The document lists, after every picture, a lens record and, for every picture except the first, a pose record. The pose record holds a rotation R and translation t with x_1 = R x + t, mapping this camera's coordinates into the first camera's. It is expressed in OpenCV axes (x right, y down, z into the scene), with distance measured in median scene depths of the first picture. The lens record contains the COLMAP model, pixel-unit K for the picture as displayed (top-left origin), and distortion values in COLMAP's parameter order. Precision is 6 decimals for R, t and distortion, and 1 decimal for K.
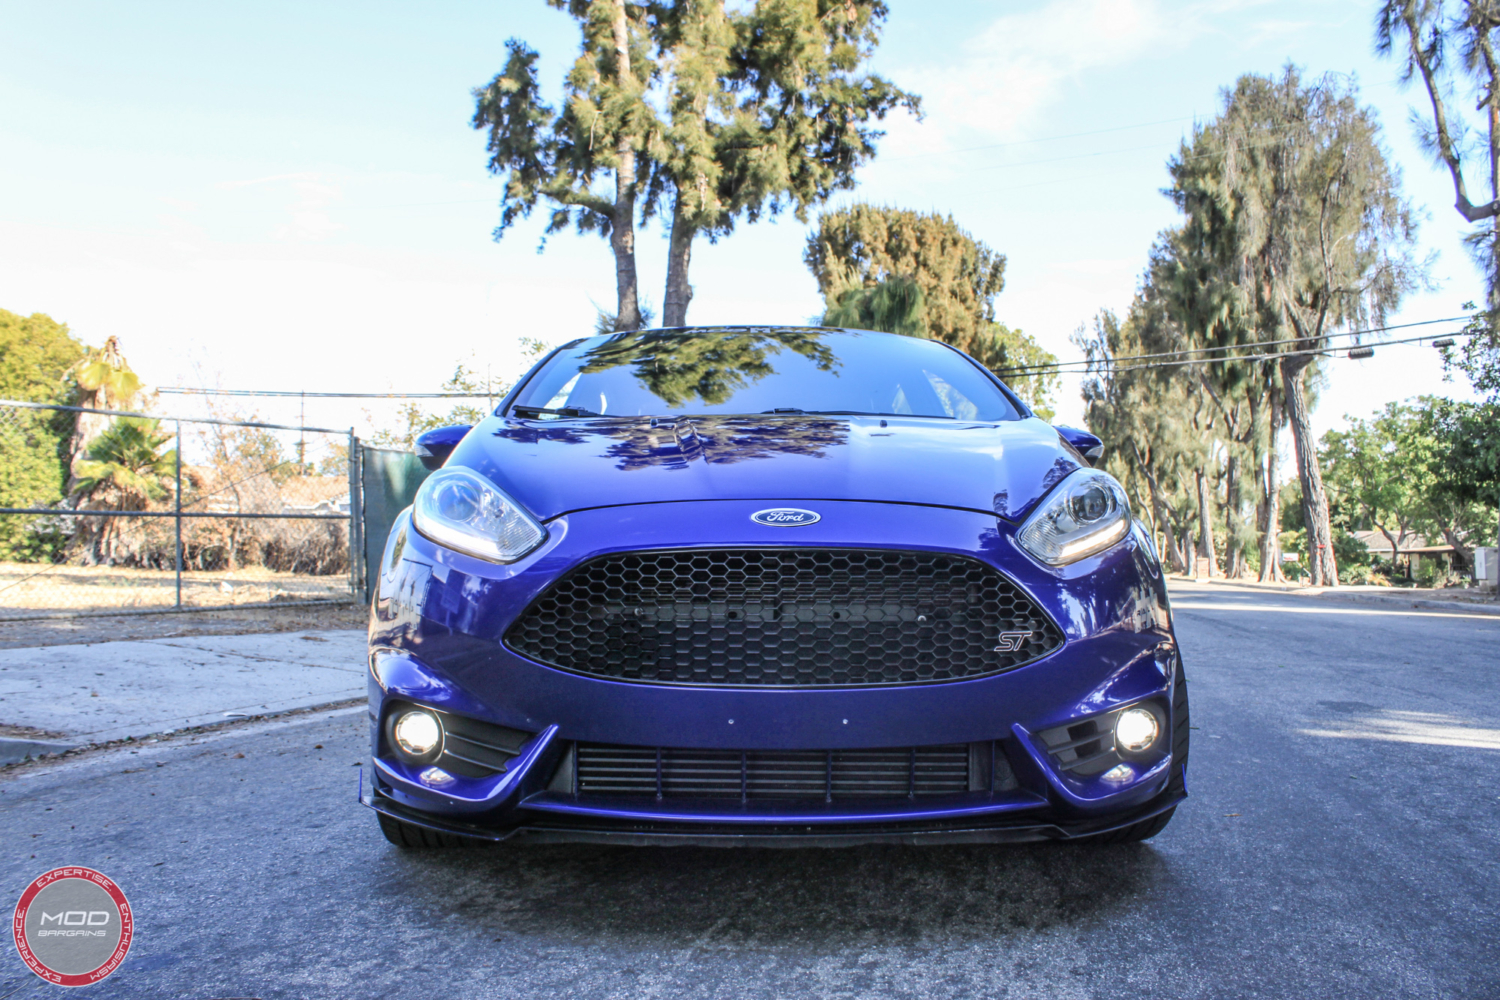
lens RADIAL K [[1235.9, 0, 740.6], [0, 1235.9, 490.4], [0, 0, 1]] dist [-0.166980, 0.134051]
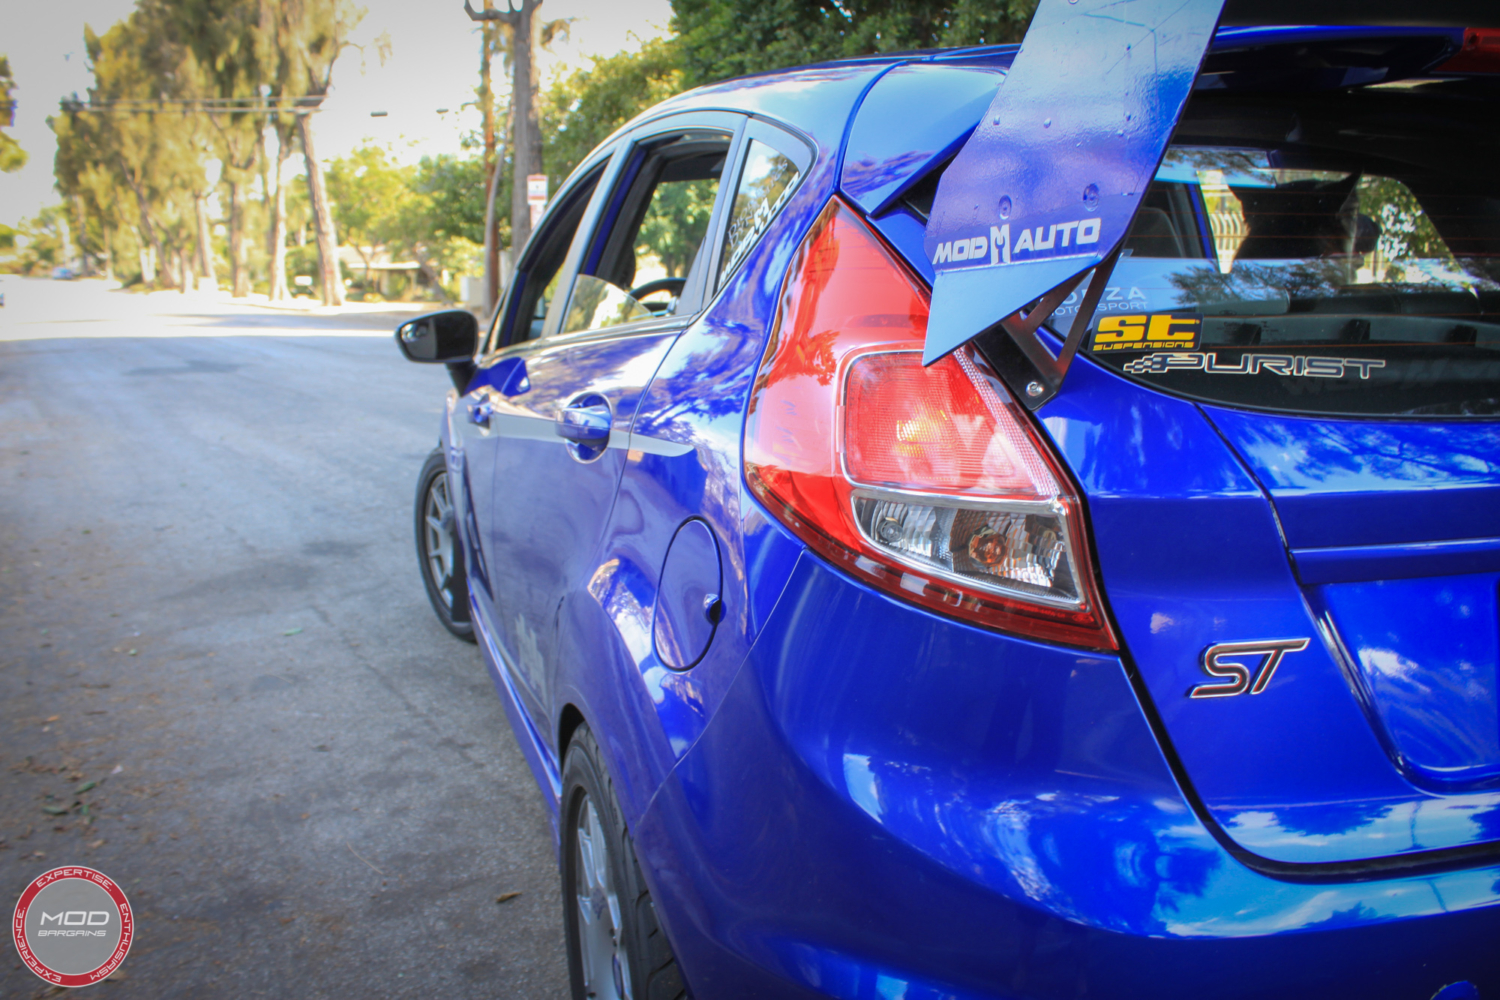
lens RADIAL K [[1235.9, 0, 734.0], [0, 1235.9, 488.6], [0, 0, 1]] dist [-0.166980, 0.134051]
pose [[0.692748, -0.123861, 0.710464, -0.099729], [-0.047056, 0.975279, 0.215911, -0.020616], [-0.719643, -0.183003, 0.669793, -0.093903]]
